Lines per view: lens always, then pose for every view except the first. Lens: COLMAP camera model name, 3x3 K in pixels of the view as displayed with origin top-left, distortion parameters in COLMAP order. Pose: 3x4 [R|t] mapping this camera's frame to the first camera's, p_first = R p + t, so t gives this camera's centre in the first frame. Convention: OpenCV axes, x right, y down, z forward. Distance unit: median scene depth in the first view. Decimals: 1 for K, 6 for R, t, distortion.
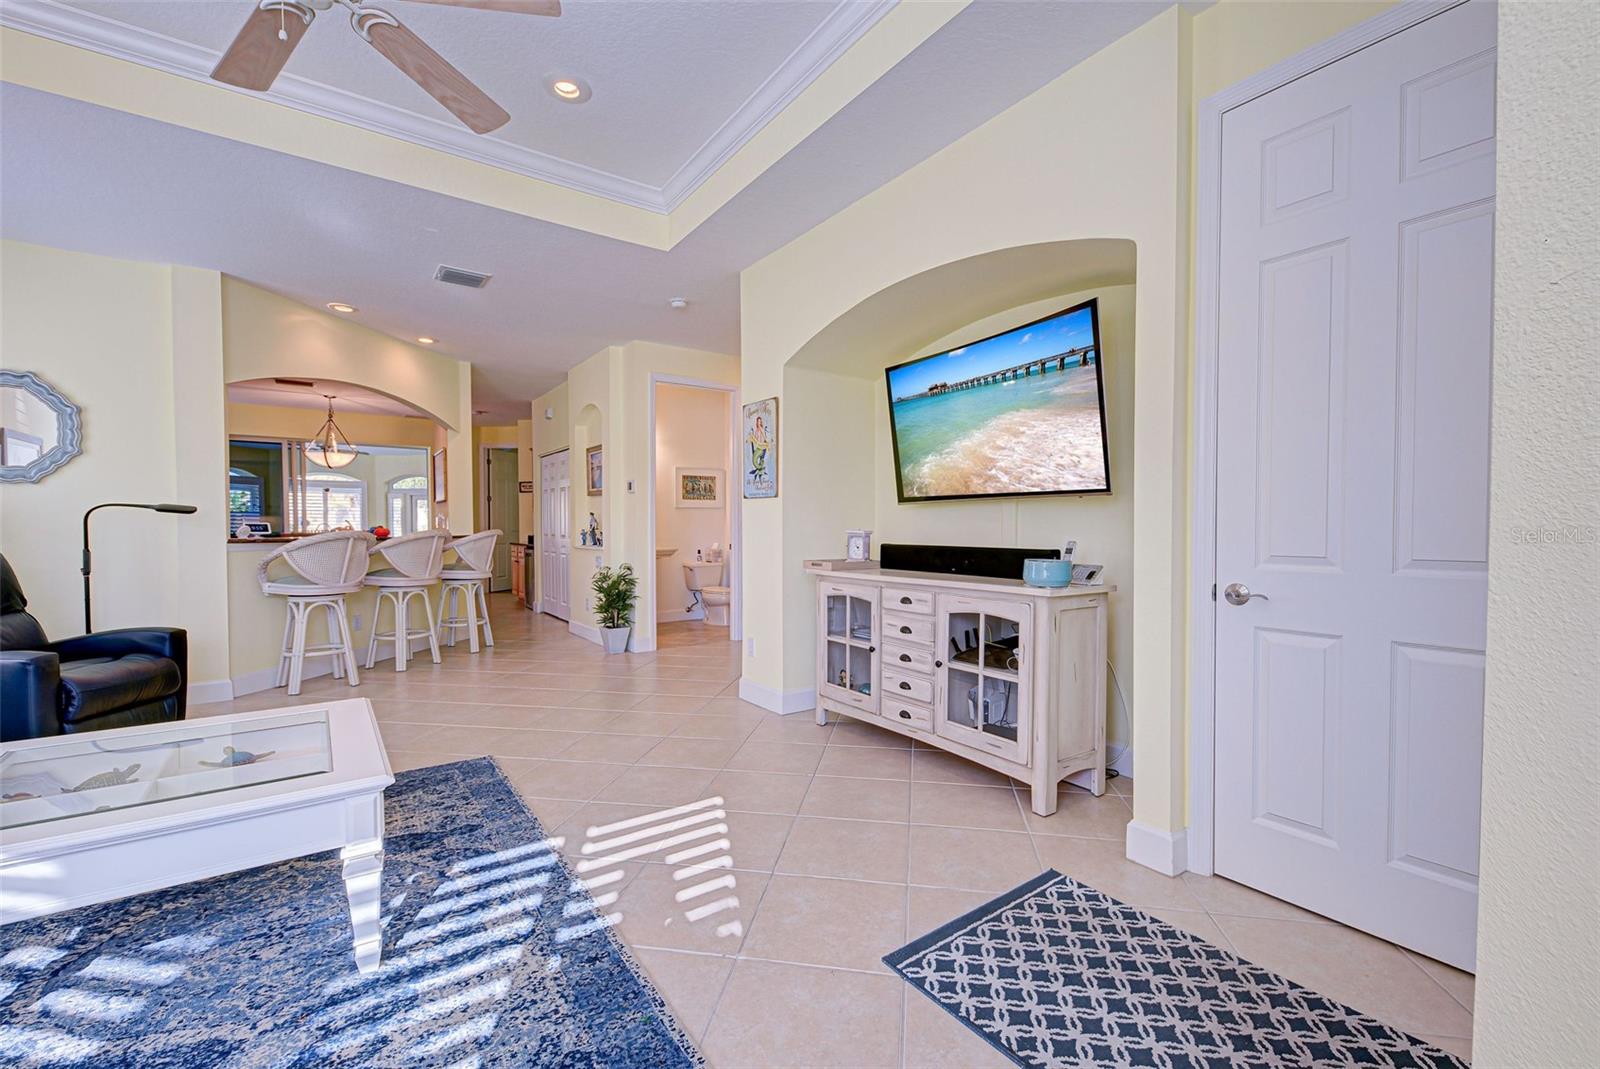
lens RADIAL K [[662.3, 0, 800.0], [0, 662.3, 534.5], [0, 0, 1]] dist [0.000717, -0.000123]
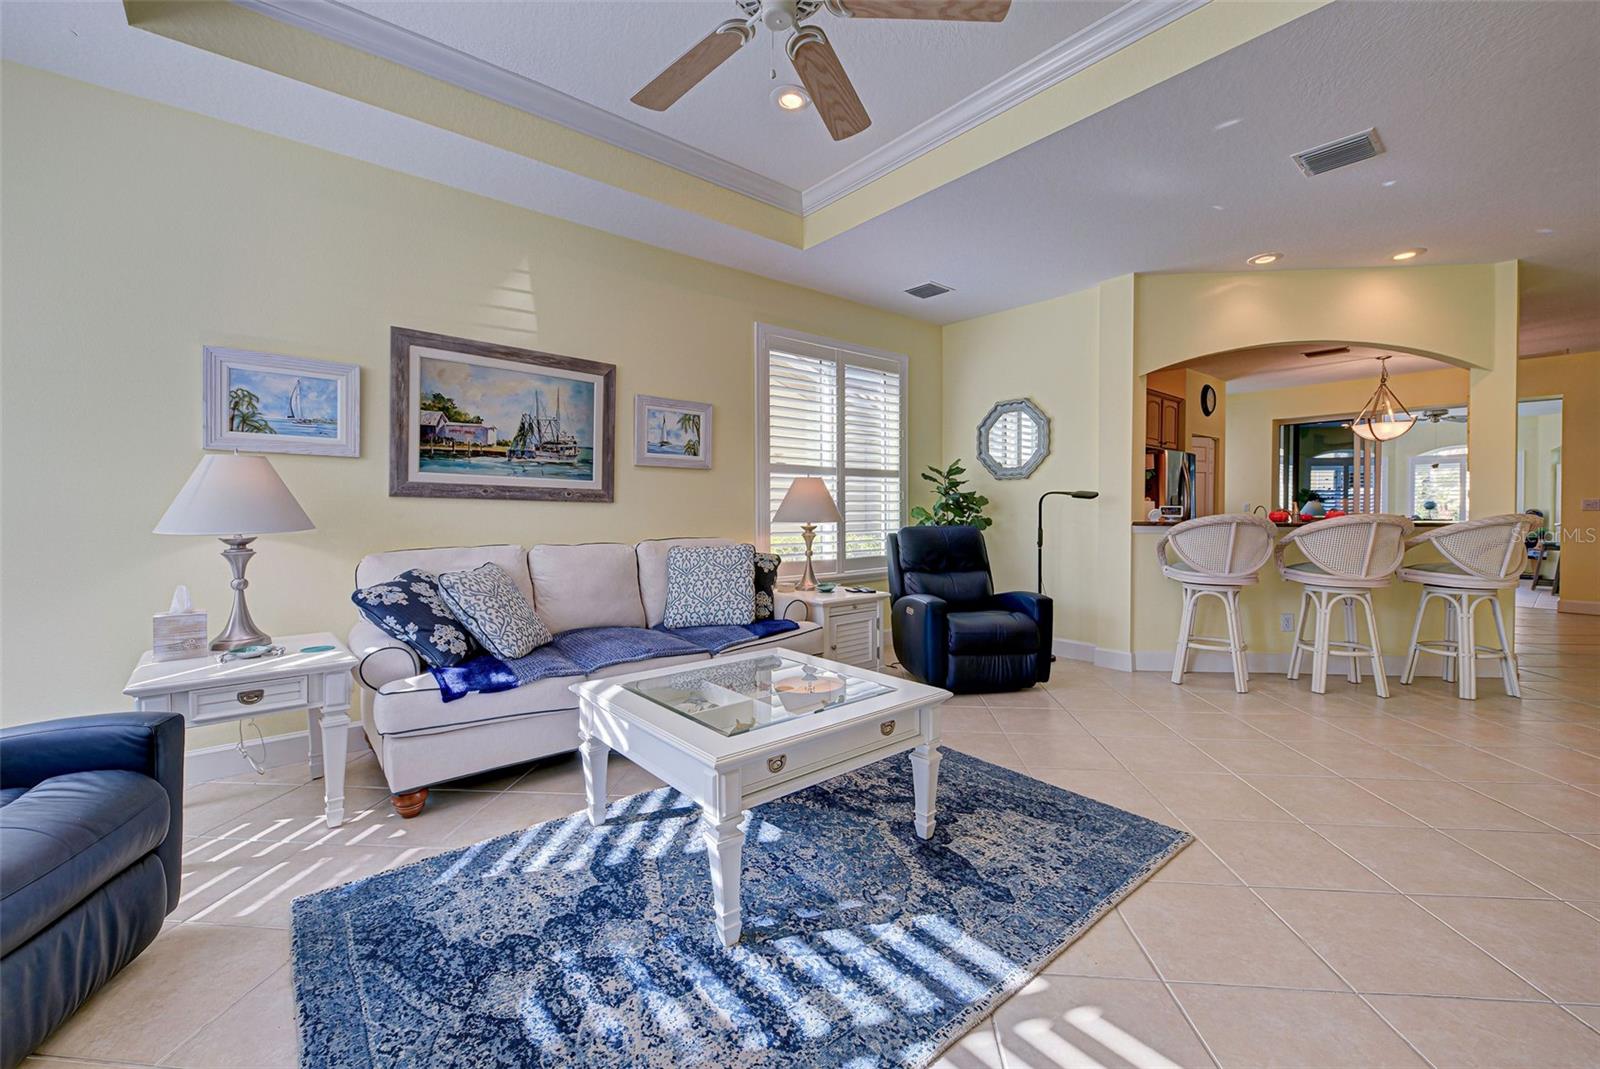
lens RADIAL K [[650.2, 0, 806.0], [0, 650.2, 515.5], [0, 0, 1]] dist [-0.000130, -0.000319]
pose [[0.079764, 0.005837, -0.996797, 0.147912], [-0.009261, 0.999944, 0.005114, -0.003594], [0.996771, 0.008823, 0.079814, 0.423167]]
